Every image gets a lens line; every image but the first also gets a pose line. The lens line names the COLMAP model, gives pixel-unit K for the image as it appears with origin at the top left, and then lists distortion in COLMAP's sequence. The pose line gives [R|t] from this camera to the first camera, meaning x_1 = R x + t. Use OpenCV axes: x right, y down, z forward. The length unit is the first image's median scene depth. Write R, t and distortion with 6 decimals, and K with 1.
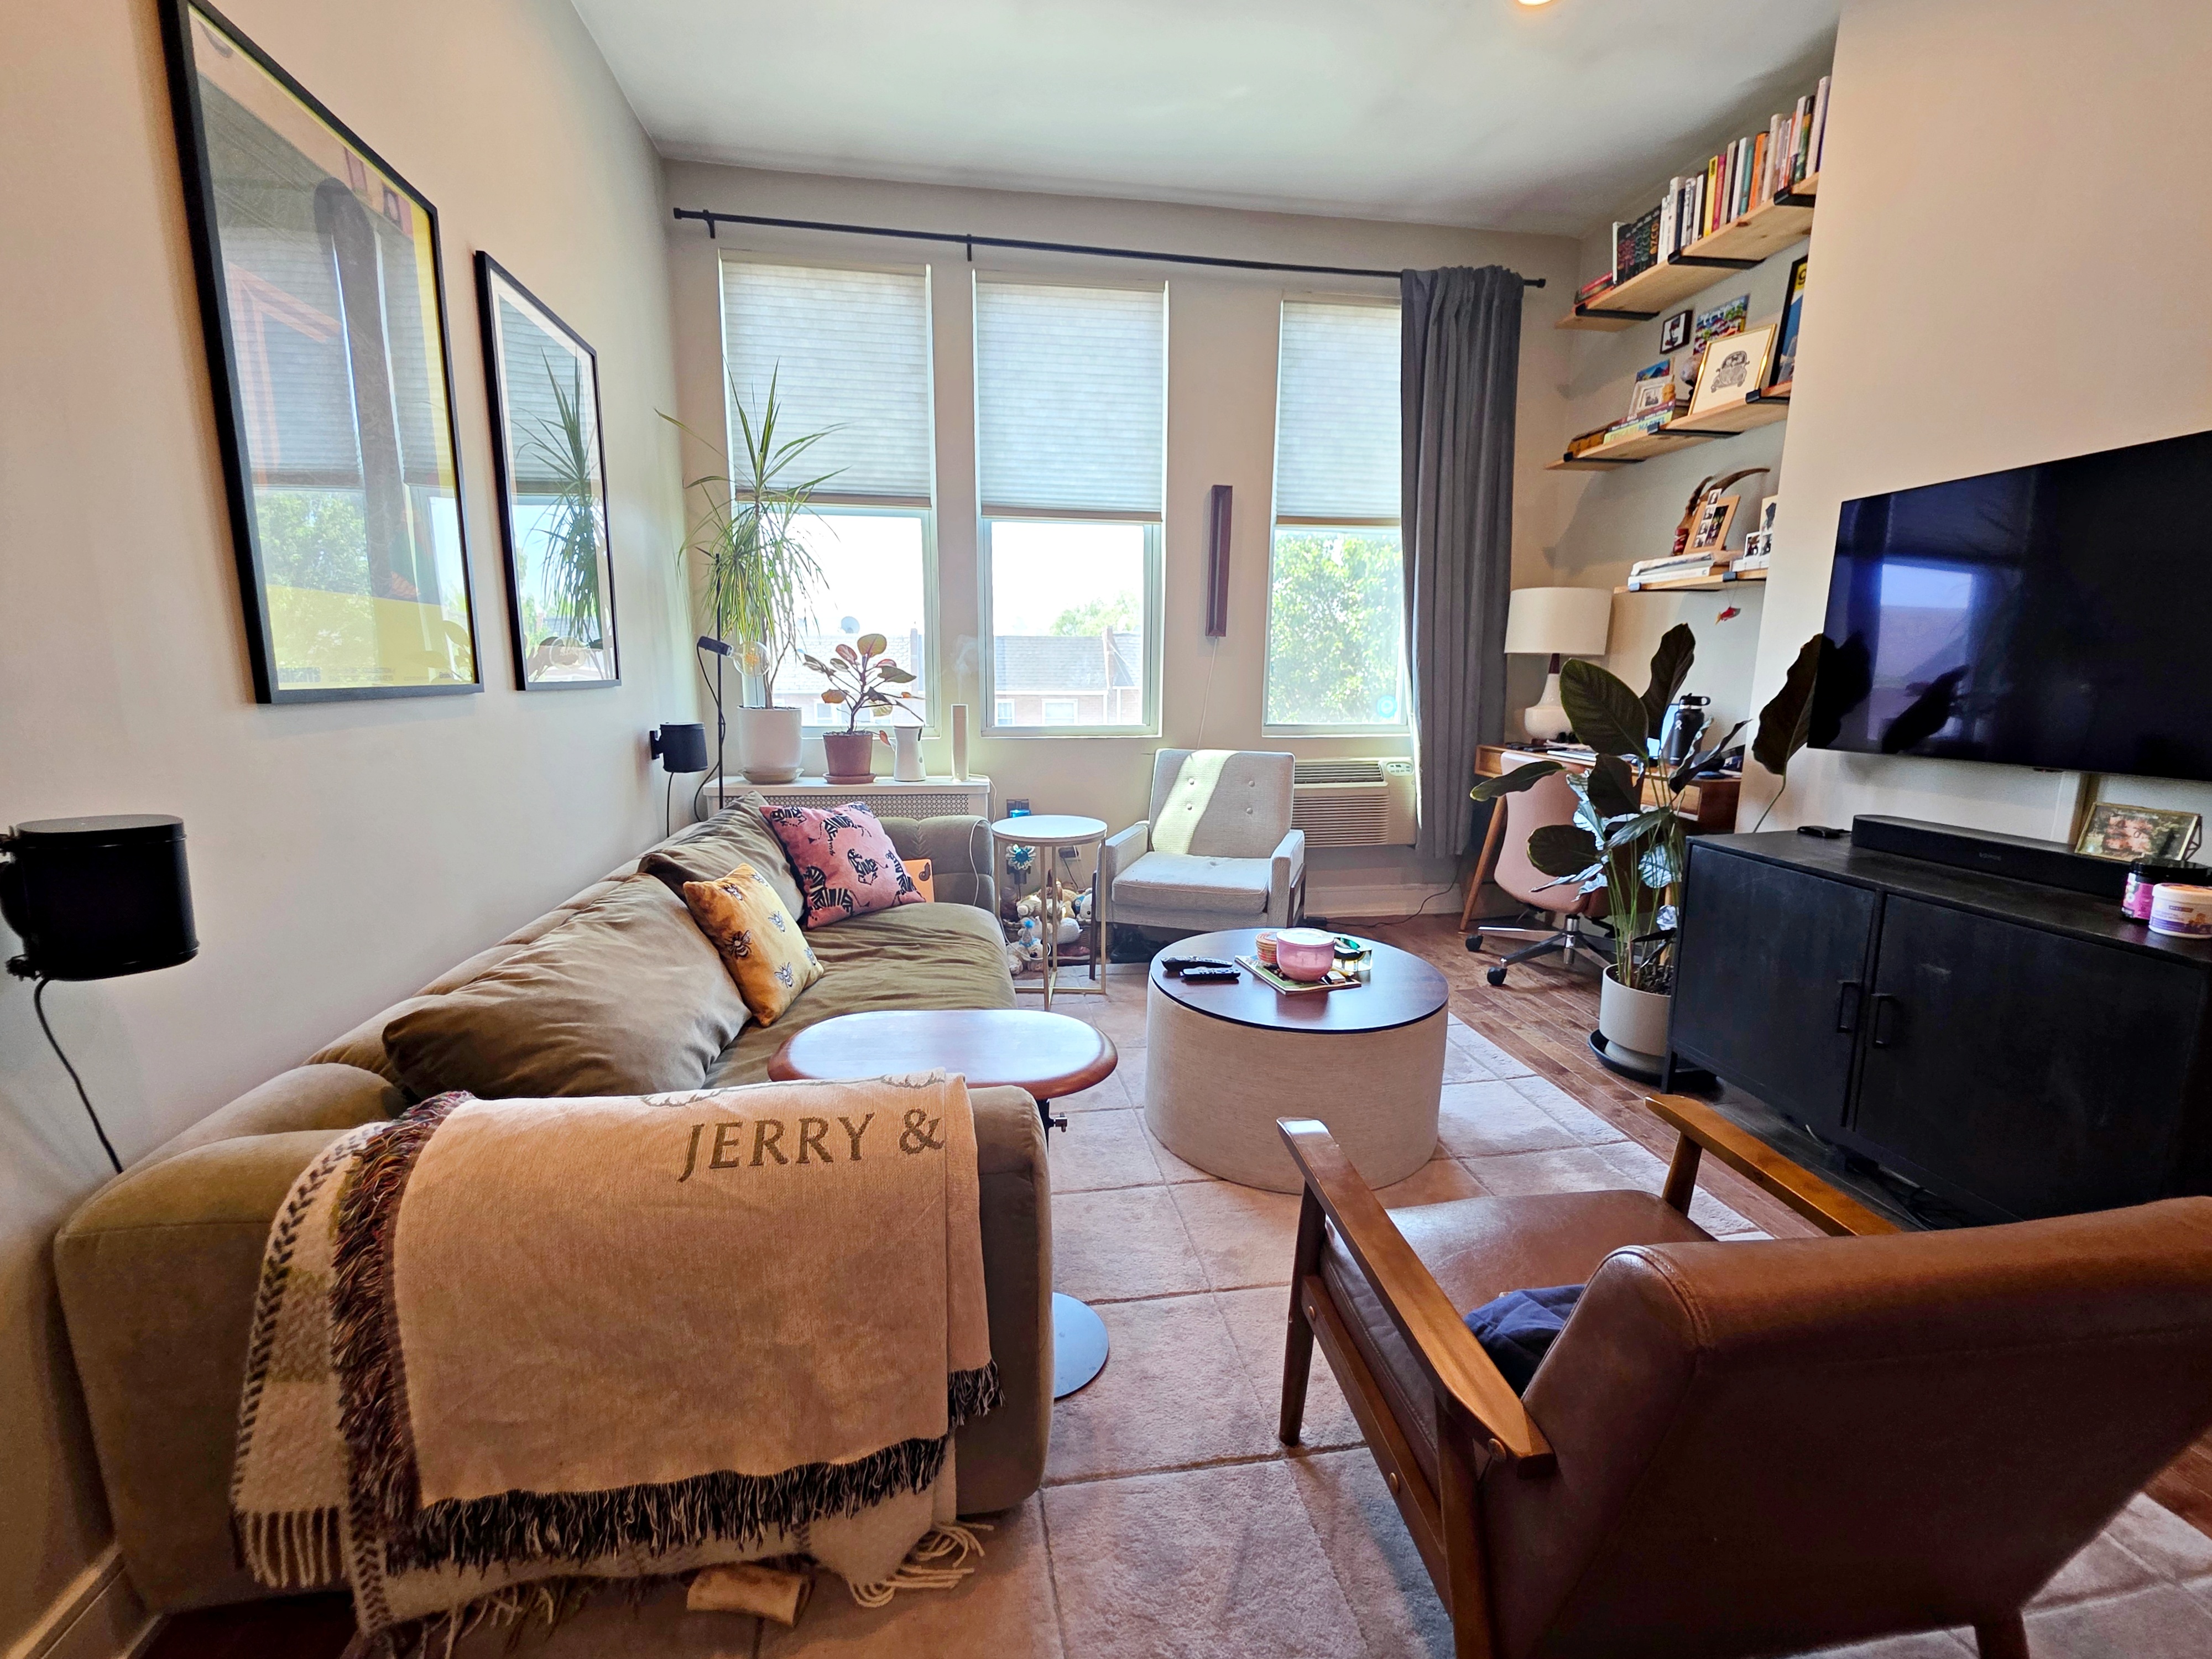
lens RADIAL K [[913.9, 0, 1106.0], [0, 913.9, 829.5], [0, 0, 1]] dist [0.000449, -0.000200]
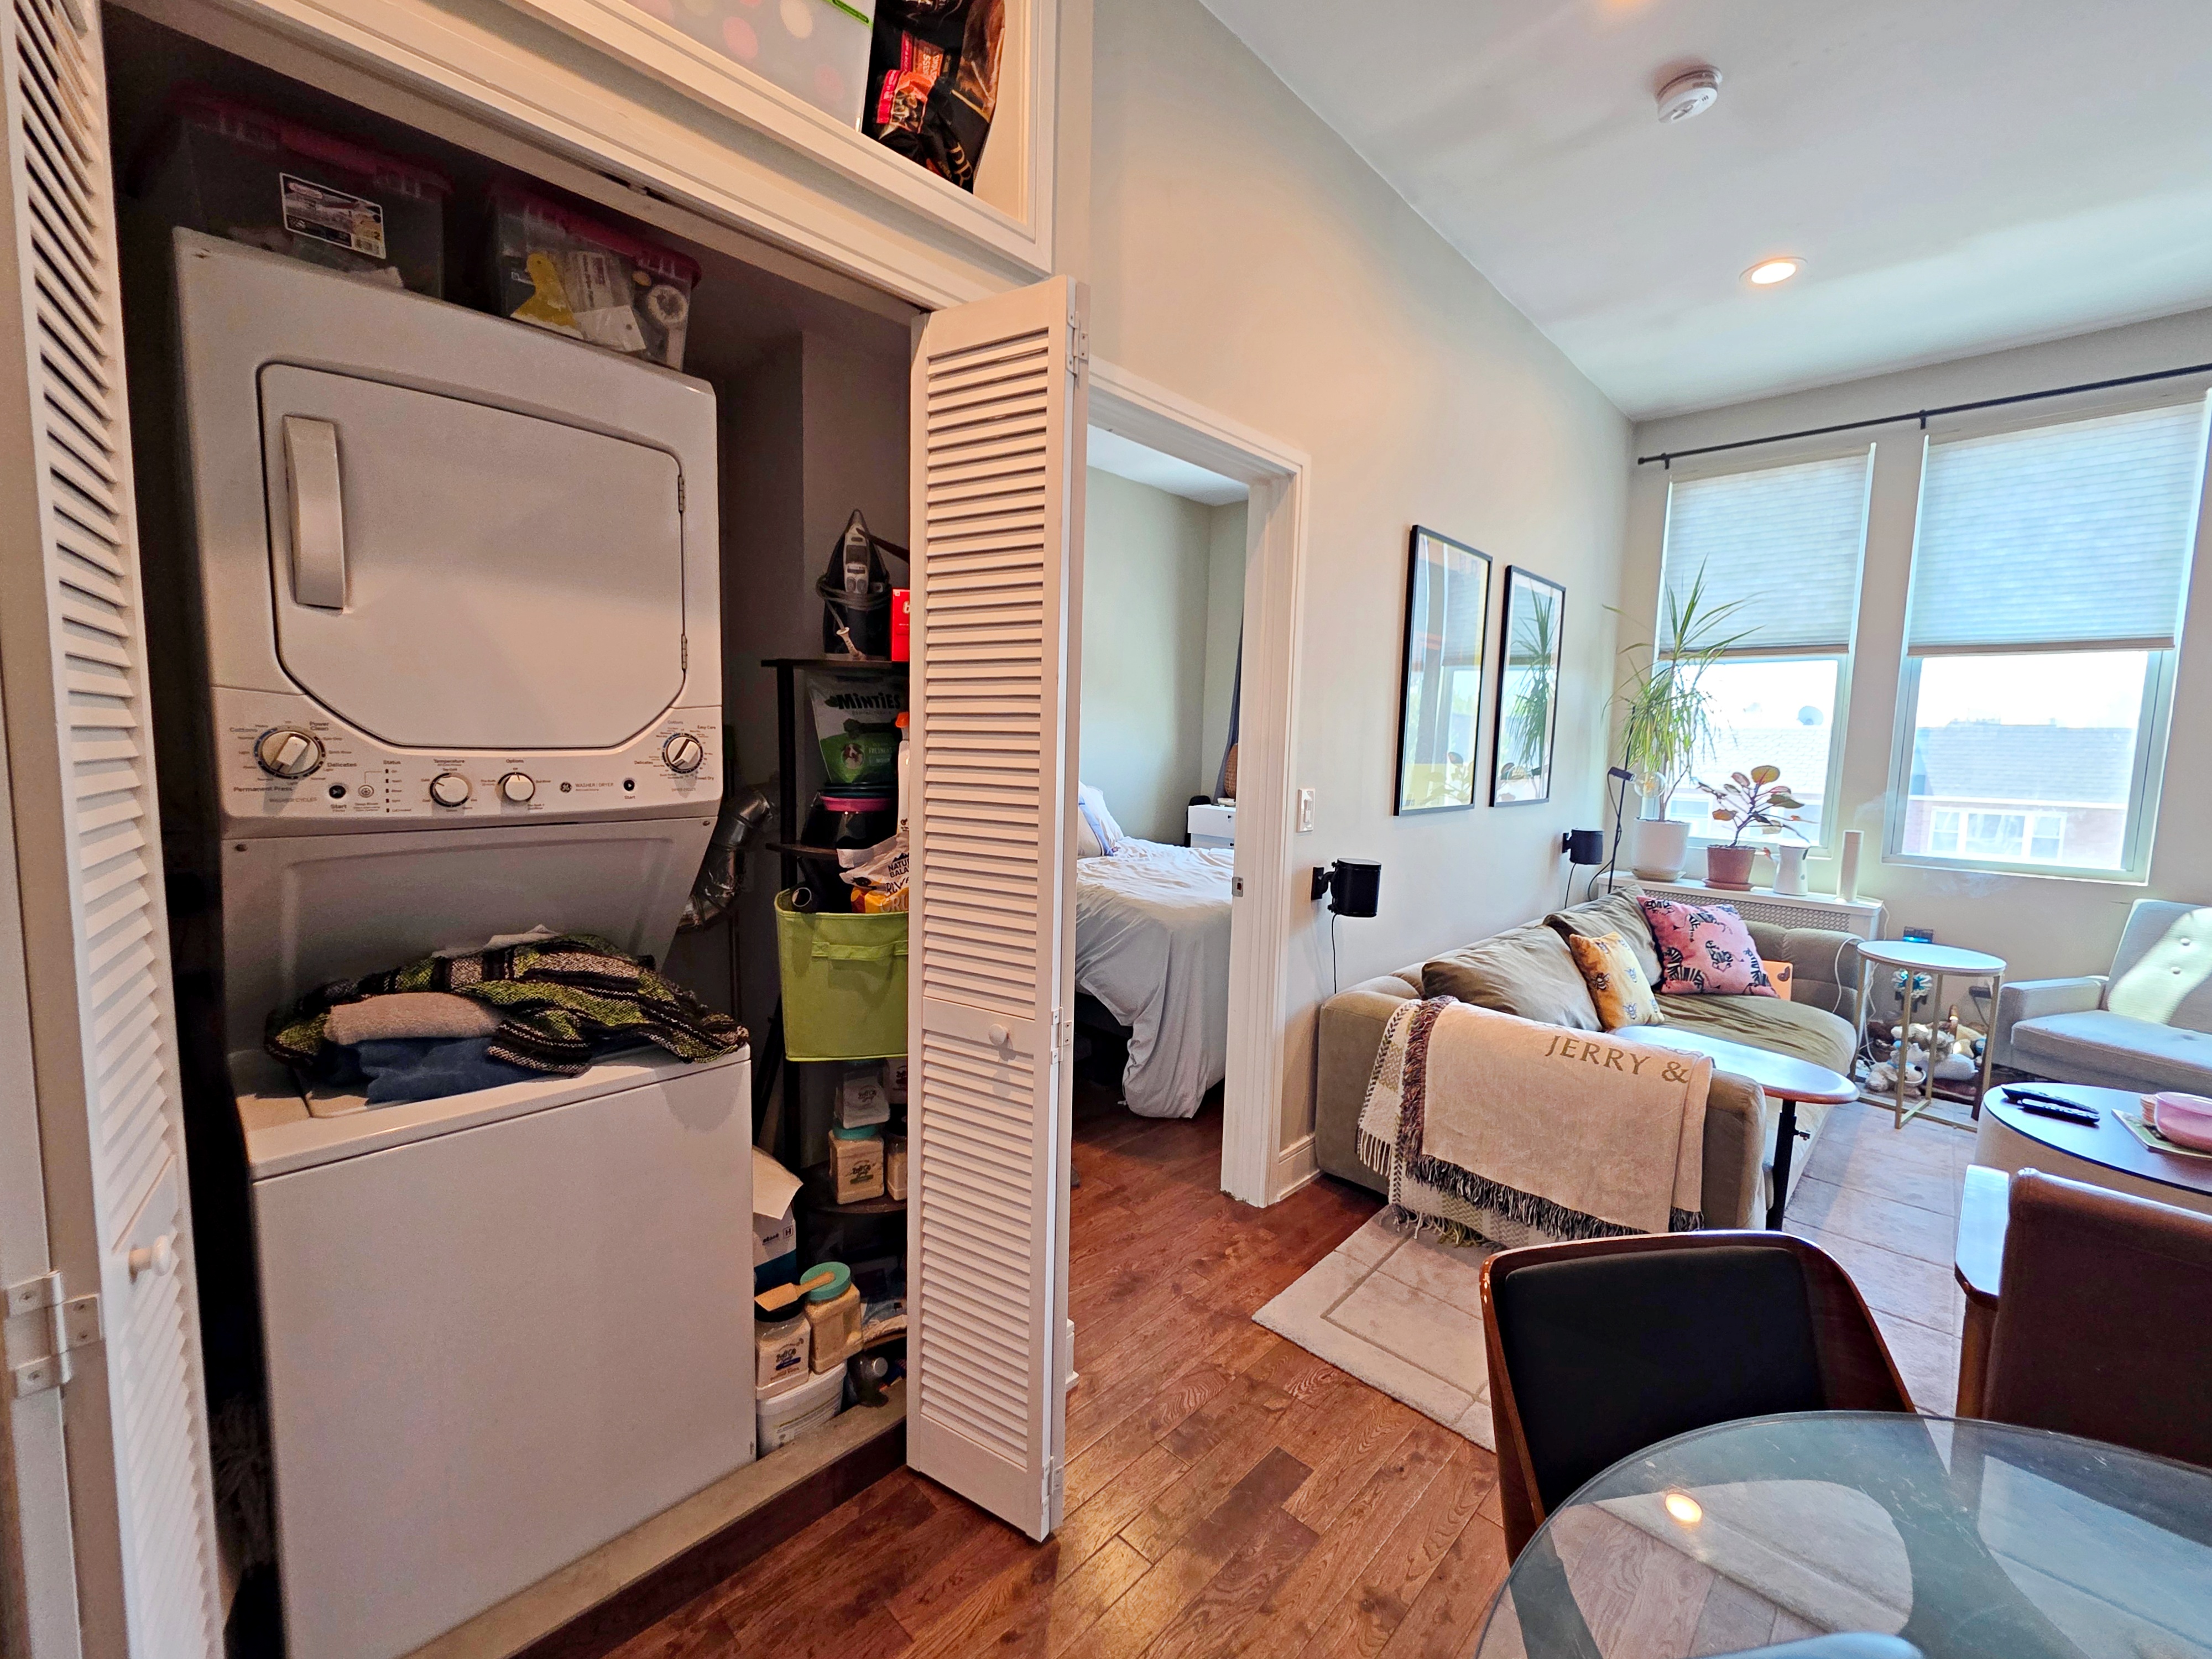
lens RADIAL K [[913.9, 0, 1106.0], [0, 913.9, 829.5], [0, 0, 1]] dist [0.000449, -0.000200]
pose [[0.598545, 0.084532, -0.796616, 0.192762], [-0.157407, 0.987442, -0.013488, 0.017111], [0.785472, 0.133466, 0.604335, -0.391223]]
